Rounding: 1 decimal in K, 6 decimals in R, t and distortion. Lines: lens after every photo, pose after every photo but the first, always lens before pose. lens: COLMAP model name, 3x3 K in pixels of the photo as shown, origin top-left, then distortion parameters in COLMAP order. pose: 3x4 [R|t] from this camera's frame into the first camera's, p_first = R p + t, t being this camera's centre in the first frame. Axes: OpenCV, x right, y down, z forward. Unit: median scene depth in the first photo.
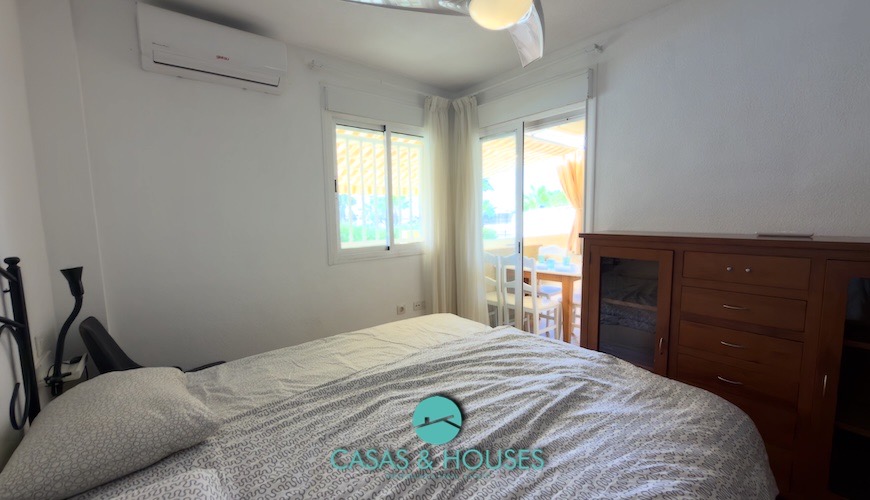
lens RADIAL K [[347.3, 0, 434.4], [0, 347.3, 249.2], [0, 0, 1]] dist [0.000370, -0.000027]
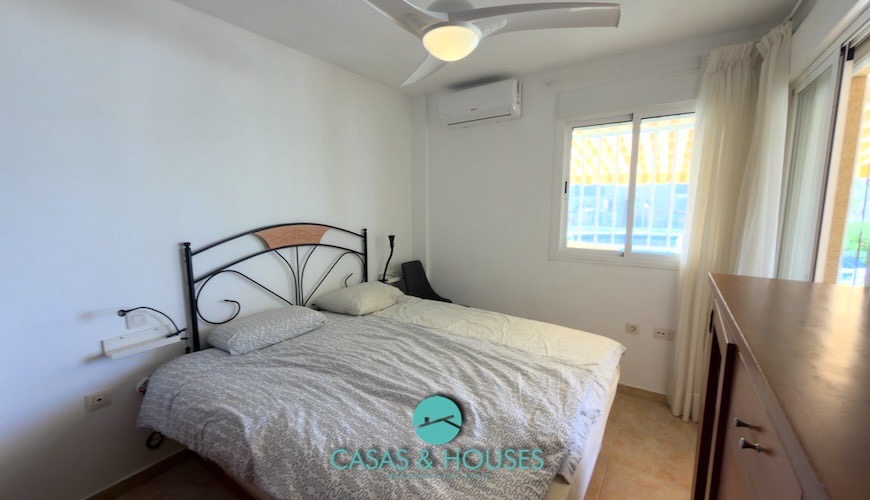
lens RADIAL K [[347.3, 0, 434.4], [0, 347.3, 249.2], [0, 0, 1]] dist [0.000370, -0.000027]
pose [[0.267555, 0.141941, -0.953031, 1.073030], [-0.099864, 0.987848, 0.119090, -0.136875], [0.958354, 0.063310, 0.278479, 0.558679]]
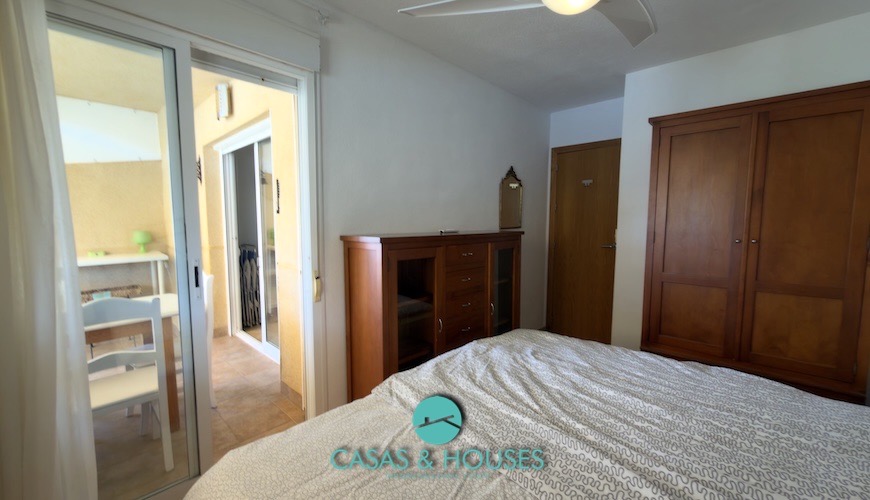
lens RADIAL K [[347.3, 0, 434.4], [0, 347.3, 249.2], [0, 0, 1]] dist [0.000370, -0.000027]
pose [[-0.103169, -0.066688, 0.992426, -0.603613], [0.100873, 0.991904, 0.077139, -0.092715], [-0.989536, 0.108067, -0.095606, 1.251865]]
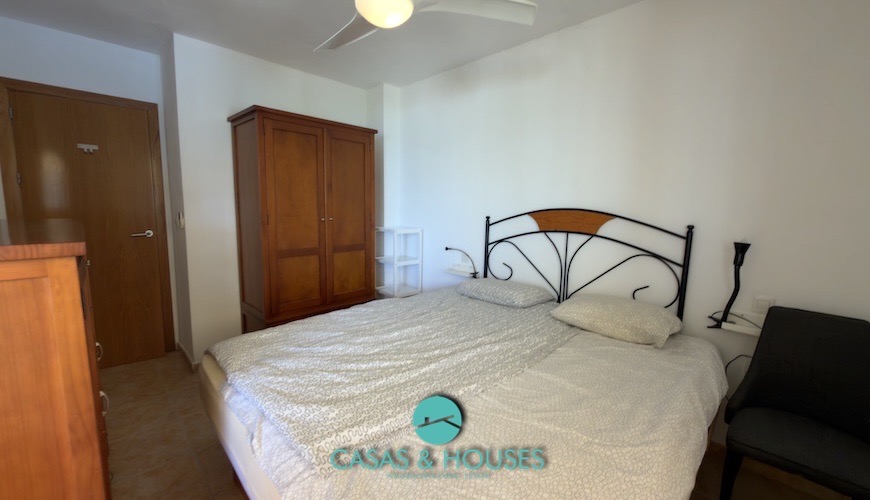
lens RADIAL K [[347.3, 0, 434.4], [0, 347.3, 249.2], [0, 0, 1]] dist [0.000370, -0.000027]
pose [[-0.996556, 0.012028, -0.082048, 0.105966], [-0.006613, 0.974747, 0.223213, -0.162199], [0.082661, 0.222987, -0.971310, 1.821338]]
